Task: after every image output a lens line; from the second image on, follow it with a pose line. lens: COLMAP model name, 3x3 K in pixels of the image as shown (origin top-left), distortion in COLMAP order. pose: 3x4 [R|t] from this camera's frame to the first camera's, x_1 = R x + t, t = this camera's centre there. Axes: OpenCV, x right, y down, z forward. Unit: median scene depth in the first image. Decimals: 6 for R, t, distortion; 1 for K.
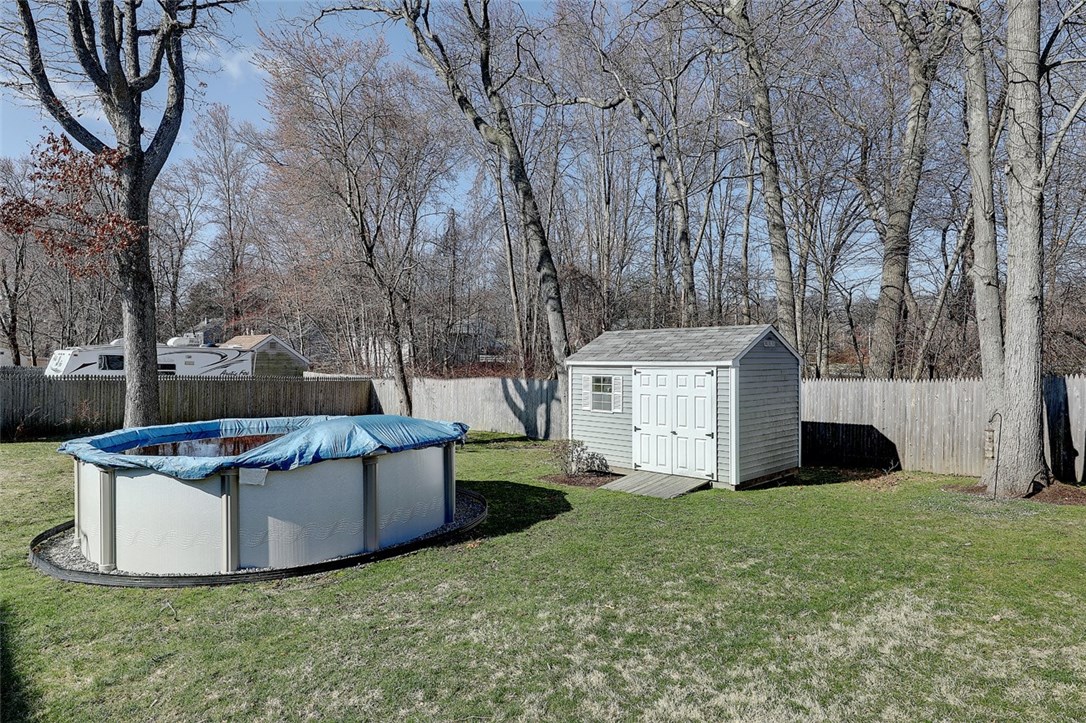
lens RADIAL K [[662.5, 0, 543.0], [0, 662.5, 361.5], [0, 0, 1]] dist [-0.006277, -0.000310]
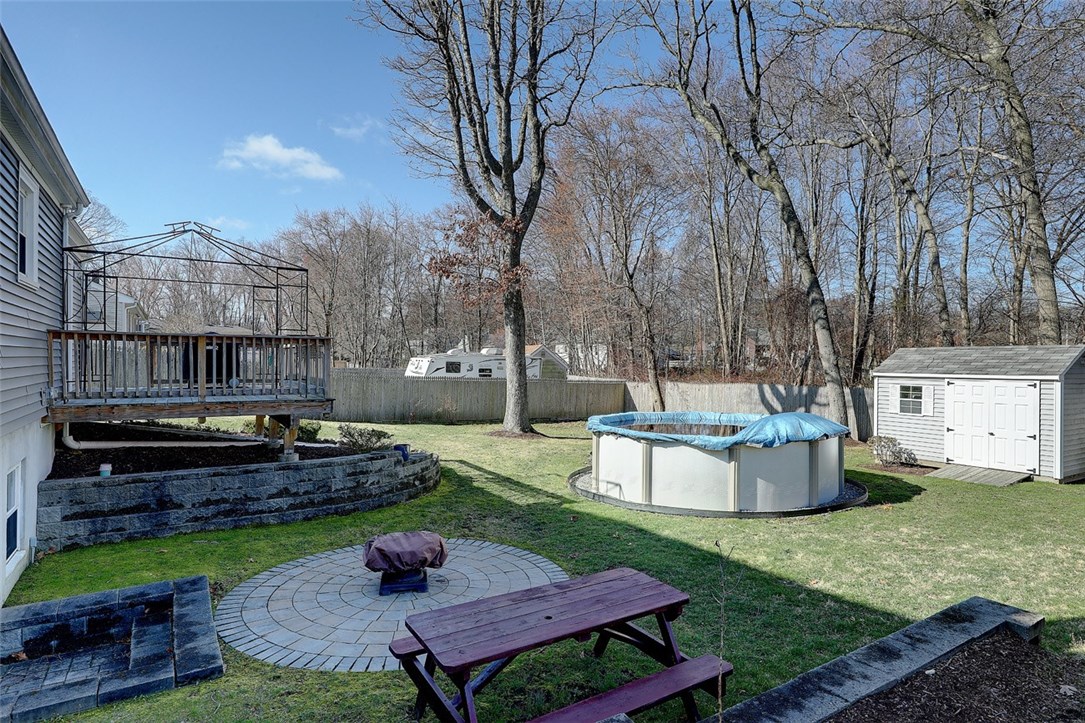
lens RADIAL K [[603.0, 0, 542.5], [0, 603.0, 361.5], [0, 0, 1]] dist [-0.001016, 0.001023]
pose [[0.969997, 0.008513, -0.242967, -0.247309], [-0.010000, 0.999938, -0.004888, -0.008607], [0.242910, 0.007171, 0.970022, -0.203705]]
